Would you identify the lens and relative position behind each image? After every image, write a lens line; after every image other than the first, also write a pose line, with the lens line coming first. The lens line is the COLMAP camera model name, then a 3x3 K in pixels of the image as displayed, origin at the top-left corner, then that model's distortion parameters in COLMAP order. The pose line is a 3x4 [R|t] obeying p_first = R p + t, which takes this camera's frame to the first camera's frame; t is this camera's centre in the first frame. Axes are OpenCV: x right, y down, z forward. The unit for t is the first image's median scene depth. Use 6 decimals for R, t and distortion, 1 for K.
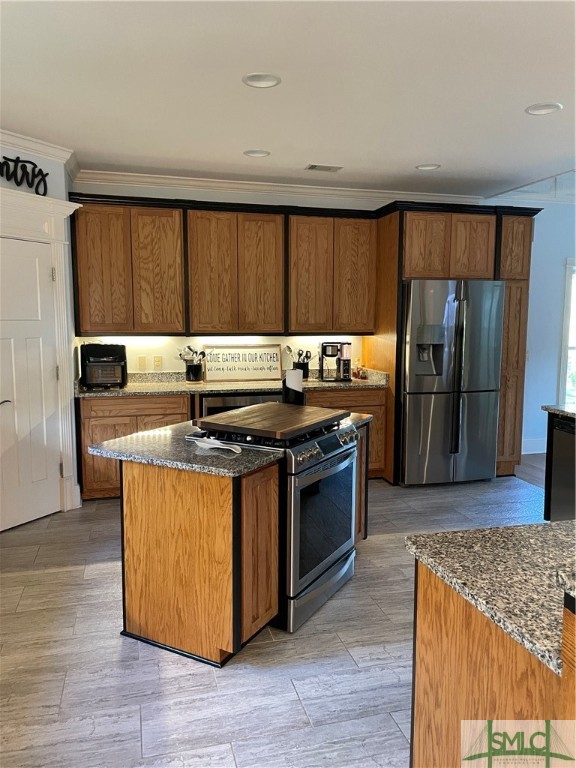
lens RADIAL K [[586.0, 0, 289.0], [0, 586.0, 382.2], [0, 0, 1]] dist [0.074178, -0.104174]
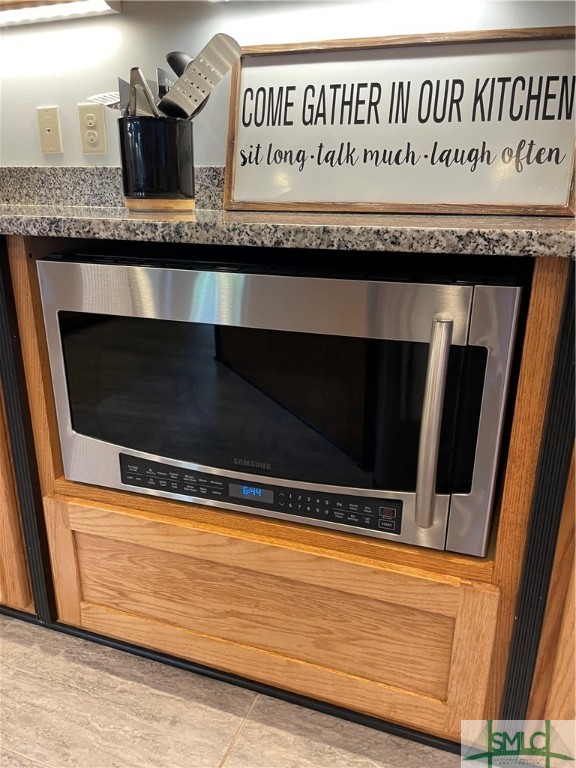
lens RADIAL K [[586.0, 0, 288.5], [0, 586.0, 382.2], [0, 0, 1]] dist [0.074178, -0.104174]
pose [[0.819165, 0.180231, -0.544506, 0.030089], [-0.073450, 0.974493, 0.212056, 0.016399], [0.568836, -0.133715, 0.811508, 0.791082]]
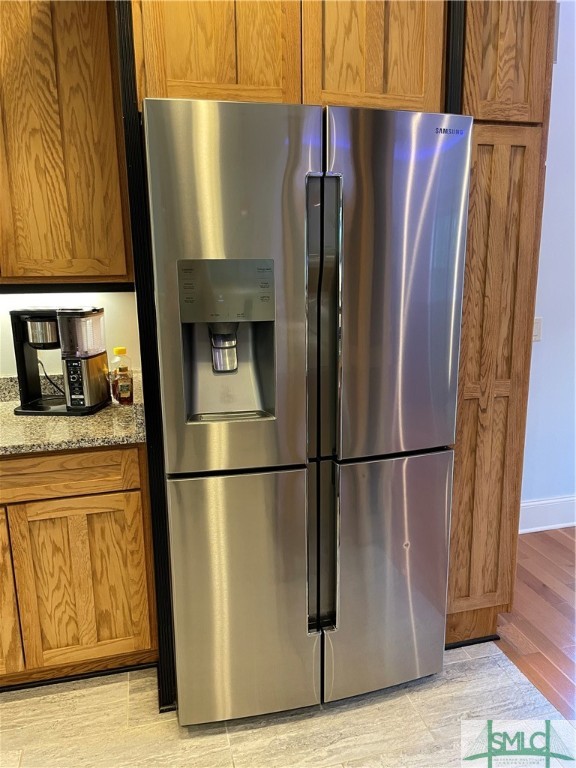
lens RADIAL K [[586.0, 0, 299.9], [0, 586.0, 383.0], [0, 0, 1]] dist [0.074178, -0.104174]
pose [[0.999833, -0.015993, 0.008815, 0.251000], [0.015000, 0.994558, 0.103100, -0.059764], [-0.010416, -0.102951, 0.994632, 0.629569]]
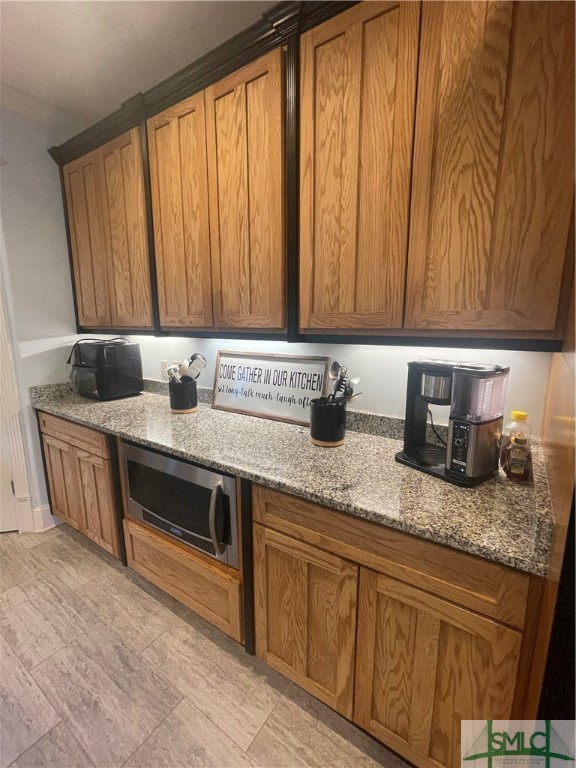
lens RADIAL K [[339.0, 0, 288.0], [0, 339.0, 381.8], [0, 0, 1]] dist [-0.004385, 0.002296]
pose [[0.653966, 0.129439, -0.745368, 0.185695], [-0.081413, 0.991574, 0.100765, -0.072560], [0.752130, -0.005214, 0.658994, 0.807091]]
